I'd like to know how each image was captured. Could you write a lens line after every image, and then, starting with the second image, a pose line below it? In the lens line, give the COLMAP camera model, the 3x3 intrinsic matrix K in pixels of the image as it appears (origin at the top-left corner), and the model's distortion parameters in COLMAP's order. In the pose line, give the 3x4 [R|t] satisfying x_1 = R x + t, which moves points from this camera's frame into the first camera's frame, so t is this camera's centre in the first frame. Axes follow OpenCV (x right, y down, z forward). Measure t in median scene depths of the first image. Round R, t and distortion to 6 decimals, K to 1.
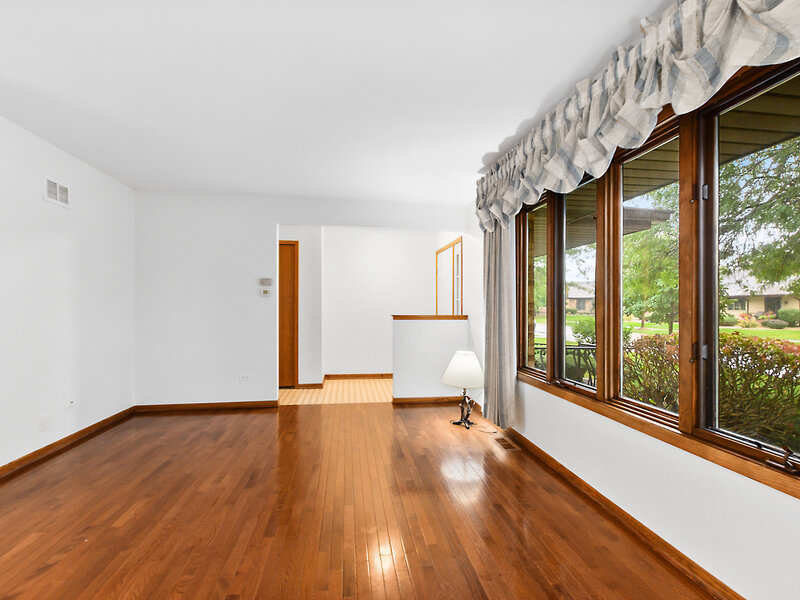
lens RADIAL K [[397.4, 0, 404.4], [0, 397.4, 301.8], [0, 0, 1]] dist [0.008974, -0.001208]
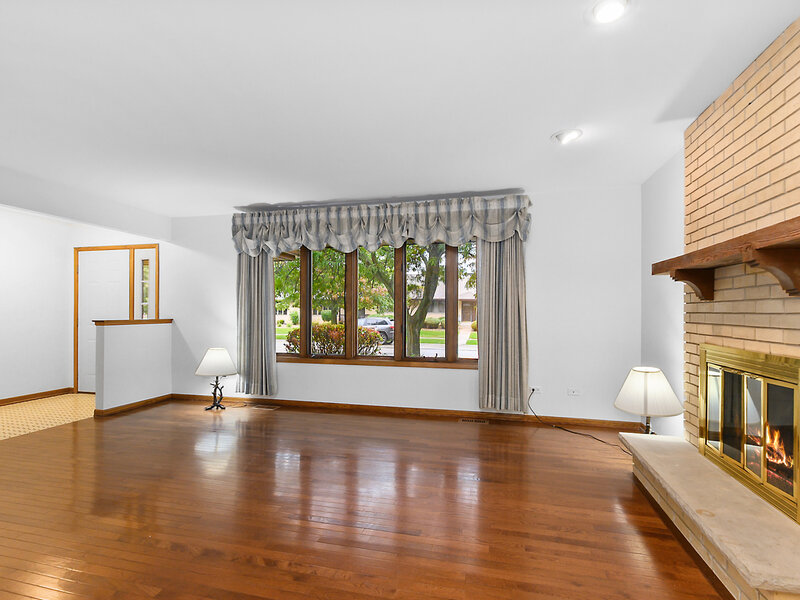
lens RADIAL K [[397.4, 0, 400.9], [0, 397.4, 305.1], [0, 0, 1]] dist [0.008974, -0.001208]
pose [[0.397606, 0.008445, 0.917517, -0.602221], [-0.012614, 0.999913, -0.003738, -0.007699], [-0.917470, -0.010087, 0.397678, -0.007991]]
